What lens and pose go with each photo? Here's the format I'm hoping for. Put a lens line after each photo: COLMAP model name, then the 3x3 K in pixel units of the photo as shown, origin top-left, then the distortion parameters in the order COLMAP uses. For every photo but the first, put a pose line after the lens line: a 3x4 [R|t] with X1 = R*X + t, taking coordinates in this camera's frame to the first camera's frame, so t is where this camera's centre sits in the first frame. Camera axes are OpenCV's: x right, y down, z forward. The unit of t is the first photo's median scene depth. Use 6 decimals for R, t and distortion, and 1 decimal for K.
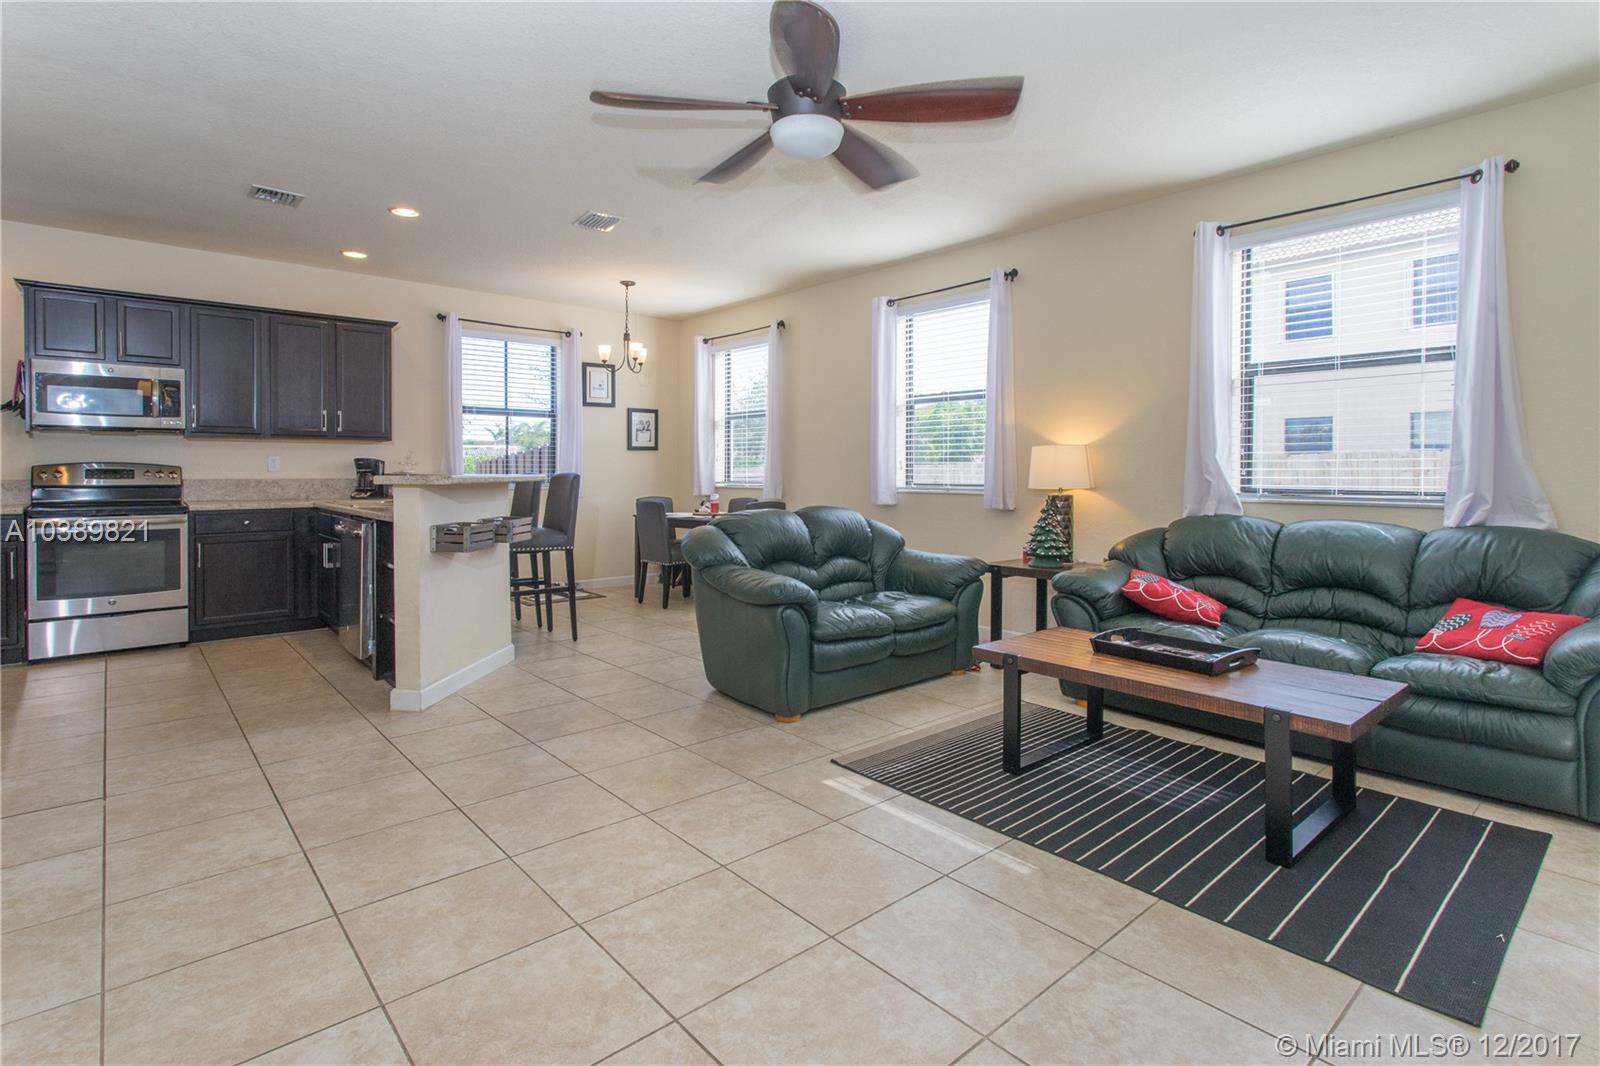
lens RADIAL K [[787.9, 0, 797.7], [0, 787.9, 476.3], [0, 0, 1]] dist [0.000789, 0.000197]
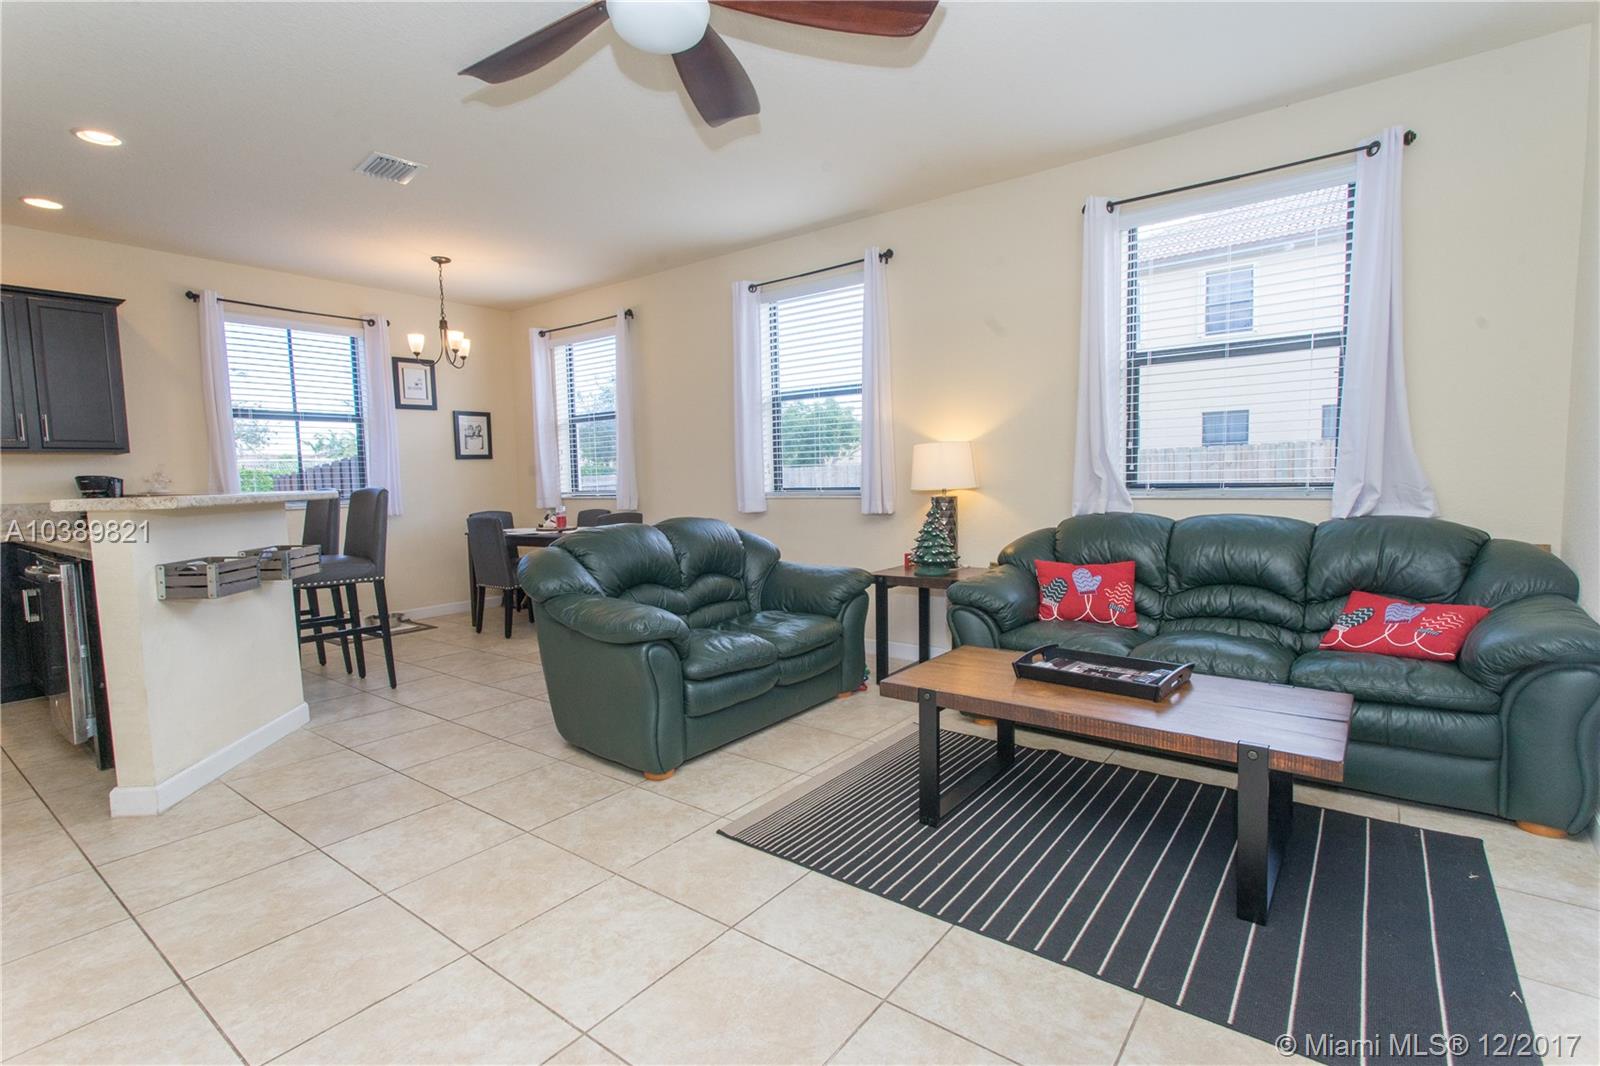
lens RADIAL K [[754.8, 0, 793.9], [0, 754.8, 531.4], [0, 0, 1]] dist [0.000501, 0.000436]
pose [[0.981716, -0.038916, 0.186329, -0.009632], [0.026541, 0.997301, 0.068455, -0.001024], [-0.188490, -0.062258, 0.980100, 0.171577]]
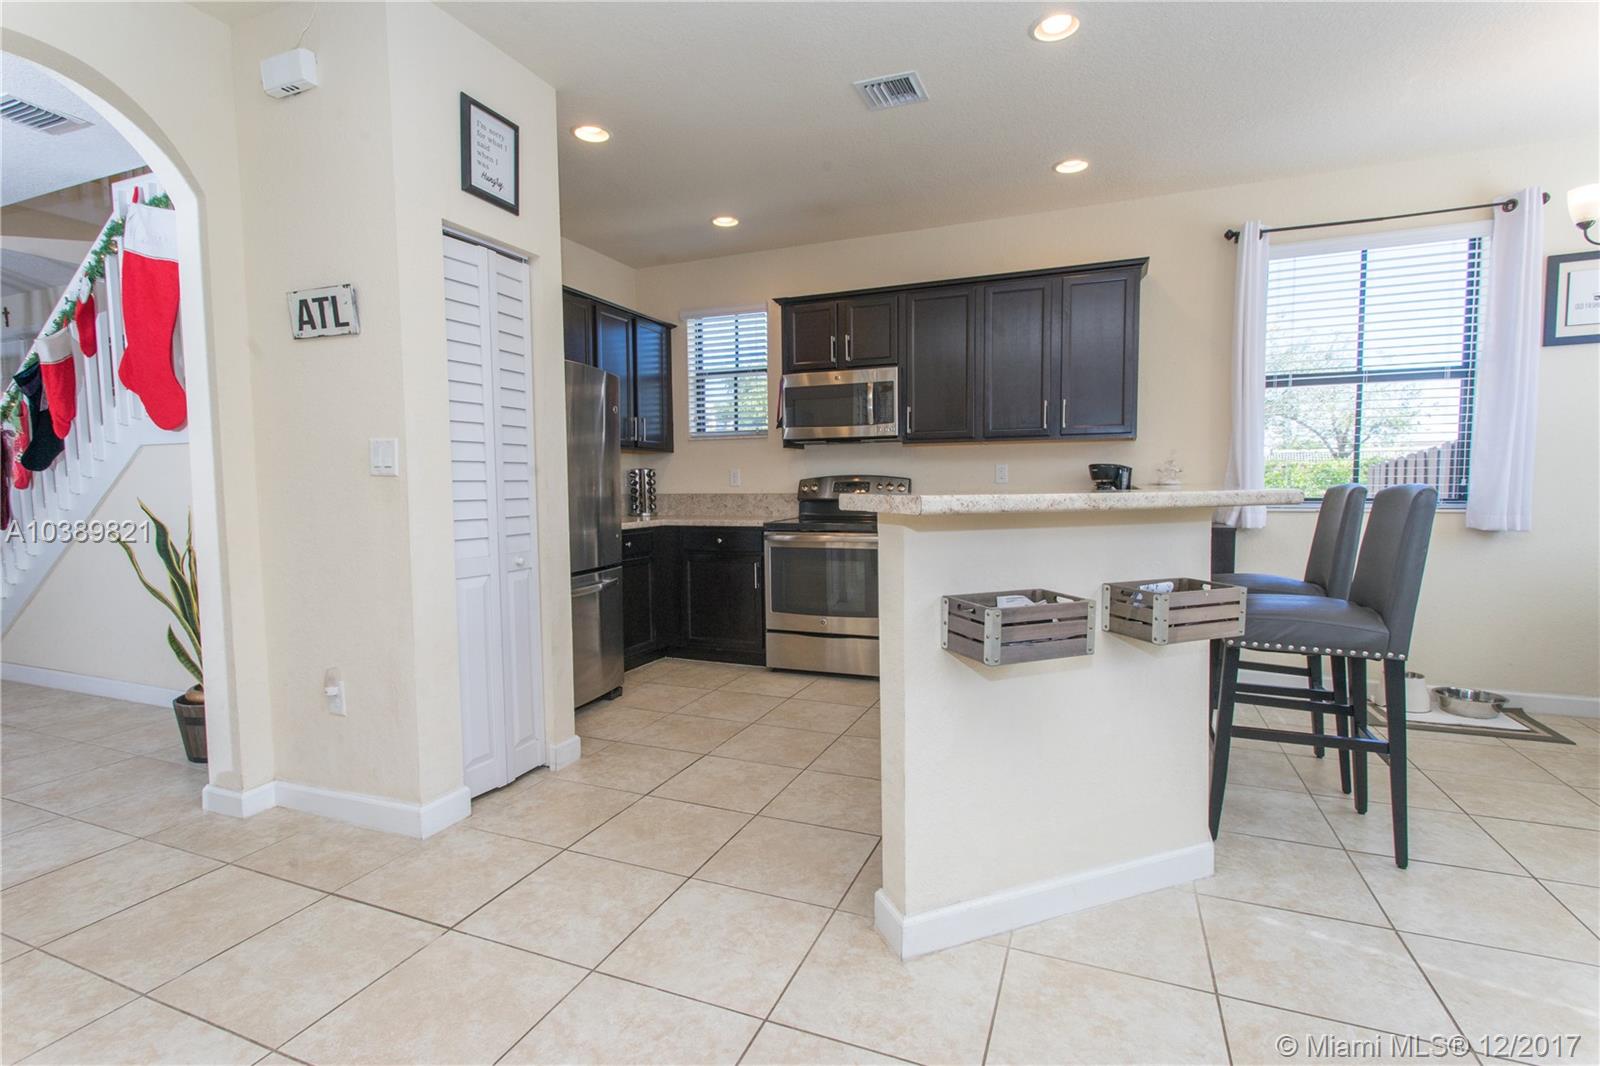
lens RADIAL K [[754.8, 0, 793.9], [0, 754.8, 531.4], [0, 0, 1]] dist [0.000501, 0.000436]
pose [[0.430834, 0.051424, -0.900965, -0.068265], [0.004235, 0.998249, 0.059002, -0.004893], [0.902421, -0.029236, 0.429862, 0.595956]]
